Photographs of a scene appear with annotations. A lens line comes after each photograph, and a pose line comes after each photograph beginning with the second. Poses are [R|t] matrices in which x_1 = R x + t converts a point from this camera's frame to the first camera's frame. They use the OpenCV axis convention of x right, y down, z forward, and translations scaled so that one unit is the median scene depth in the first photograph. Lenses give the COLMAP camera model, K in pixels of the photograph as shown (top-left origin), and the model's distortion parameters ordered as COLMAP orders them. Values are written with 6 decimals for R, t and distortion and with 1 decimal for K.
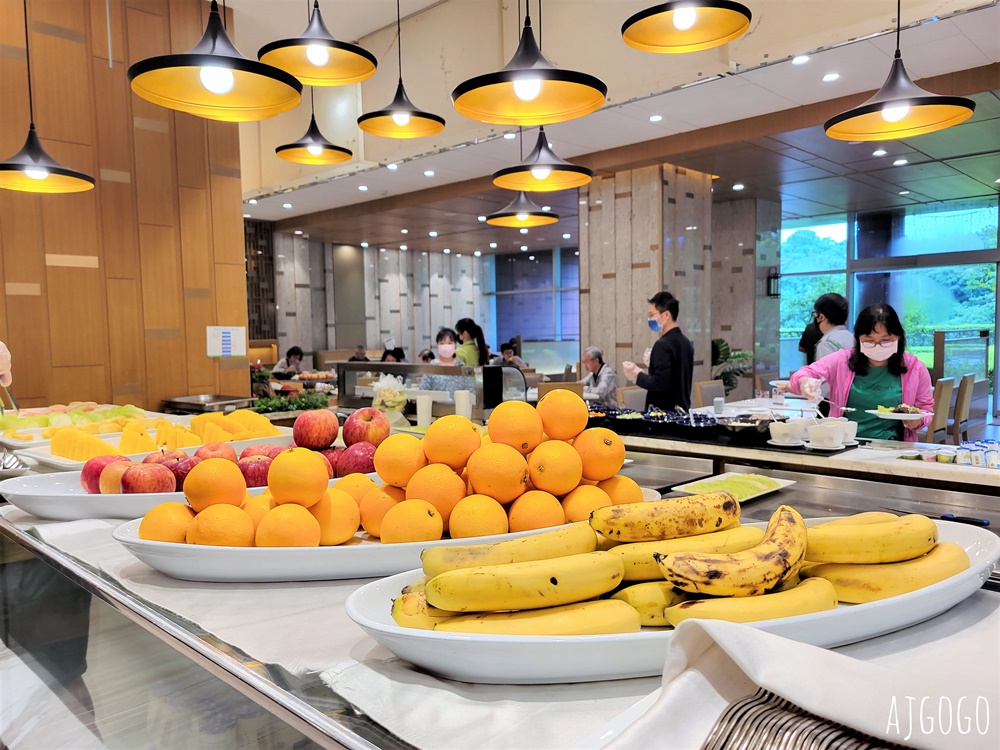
lens RADIAL K [[768.0, 0, 500.0], [0, 768.0, 375.0], [0, 0, 1]] dist [0.006102, 0.004821]
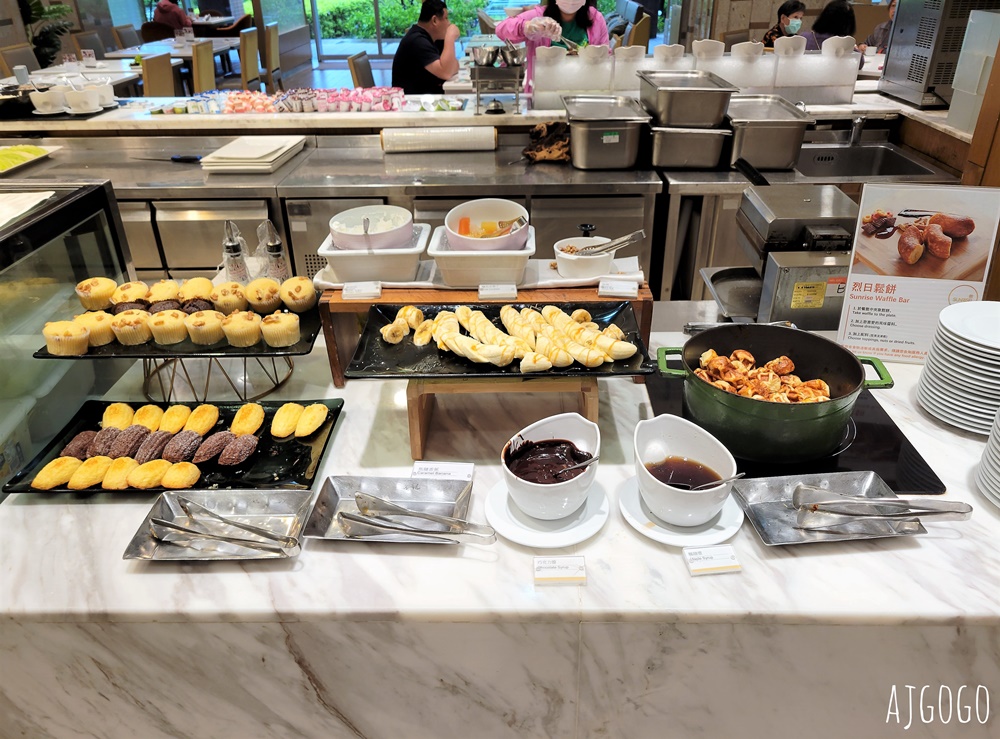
lens RADIAL K [[762.4, 0, 500.0], [0, 762.4, 369.5], [0, 0, 1]] dist [0.002658, 0.000540]
pose [[0.733175, -0.318776, 0.600696, 0.071023], [0.043050, 0.903310, 0.426822, -0.015769], [-0.678676, -0.287075, 0.676008, -0.277511]]
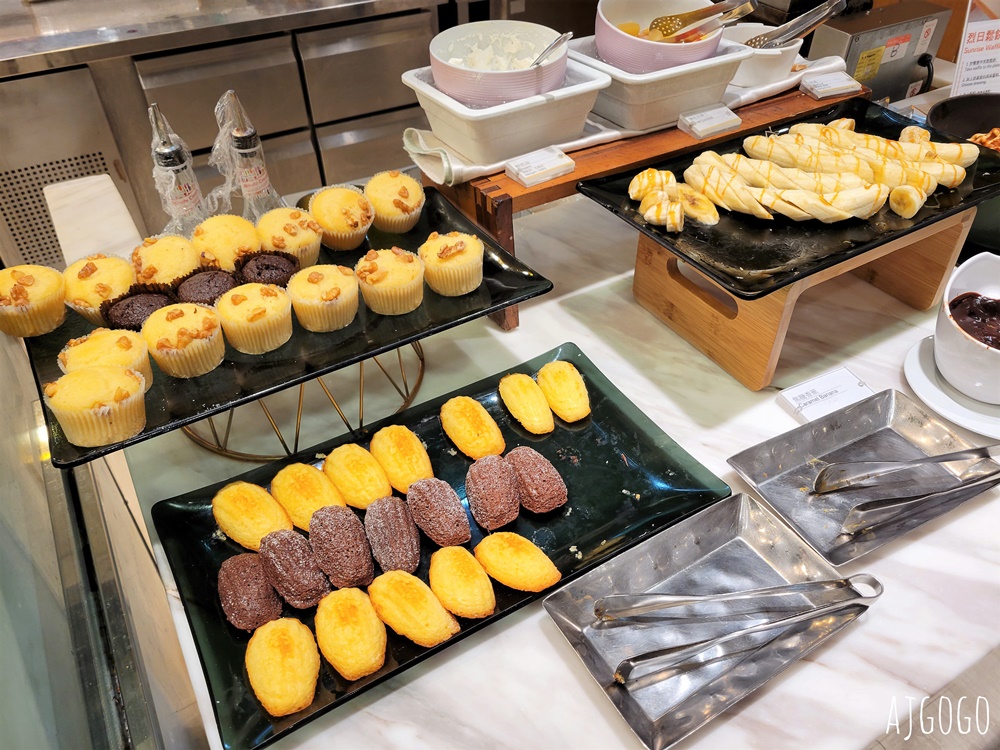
lens RADIAL K [[768.0, 0, 500.0], [0, 768.0, 375.0], [0, 0, 1]] dist [0.006102, 0.004821]
pose [[0.264318, -0.608943, 0.747880, -0.014299], [0.064015, 0.784826, 0.616401, 0.071463], [-0.962309, -0.115050, 0.246425, 0.530098]]
